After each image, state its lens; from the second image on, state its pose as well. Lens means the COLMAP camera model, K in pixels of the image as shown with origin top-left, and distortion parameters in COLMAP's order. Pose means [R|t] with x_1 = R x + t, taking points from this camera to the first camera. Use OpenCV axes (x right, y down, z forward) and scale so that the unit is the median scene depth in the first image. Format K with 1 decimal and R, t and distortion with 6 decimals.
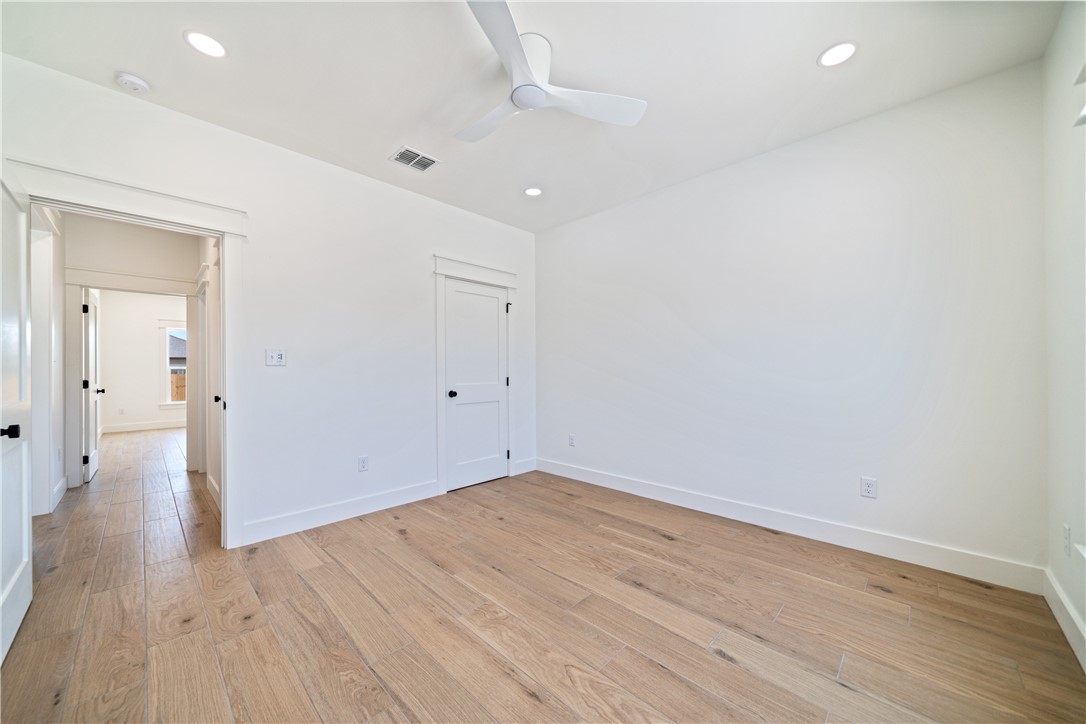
lens RADIAL K [[399.0, 0, 541.3], [0, 399.0, 366.0], [0, 0, 1]] dist [-0.000927, -0.000347]
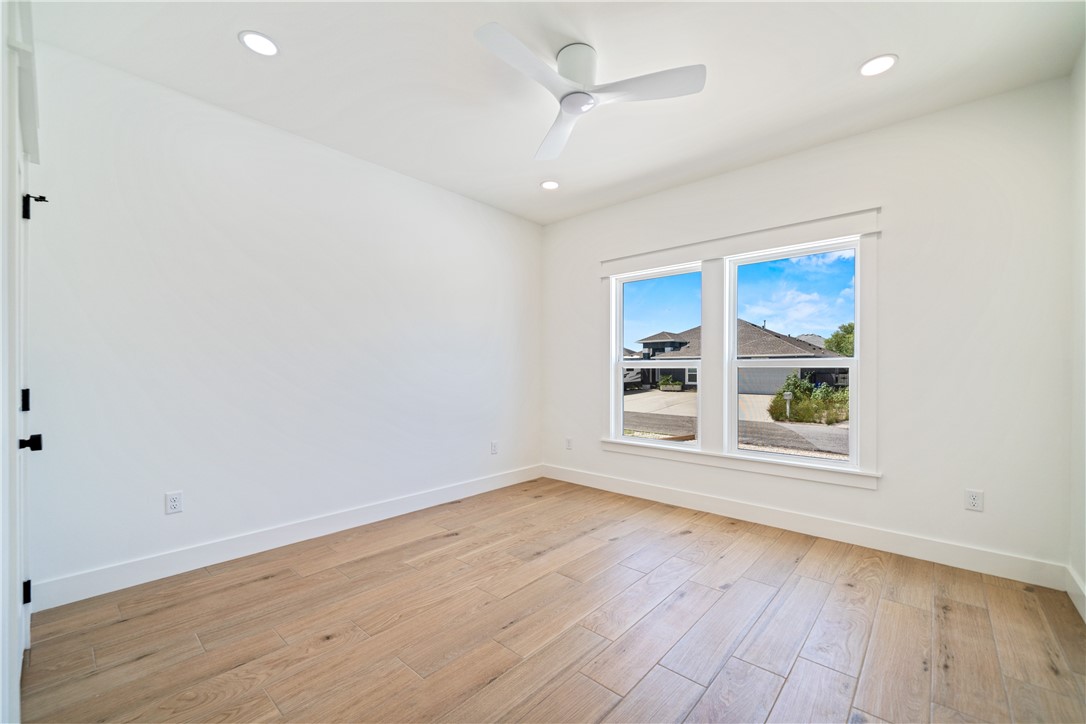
lens RADIAL K [[446.9, 0, 546.4], [0, 446.9, 371.7], [0, 0, 1]] dist [0.002150, 0.000025]
pose [[-0.058617, -0.001232, 0.998280, -0.873123], [-0.010293, 0.999947, 0.000630, 0.009387], [-0.998227, -0.010238, -0.058626, 0.865083]]
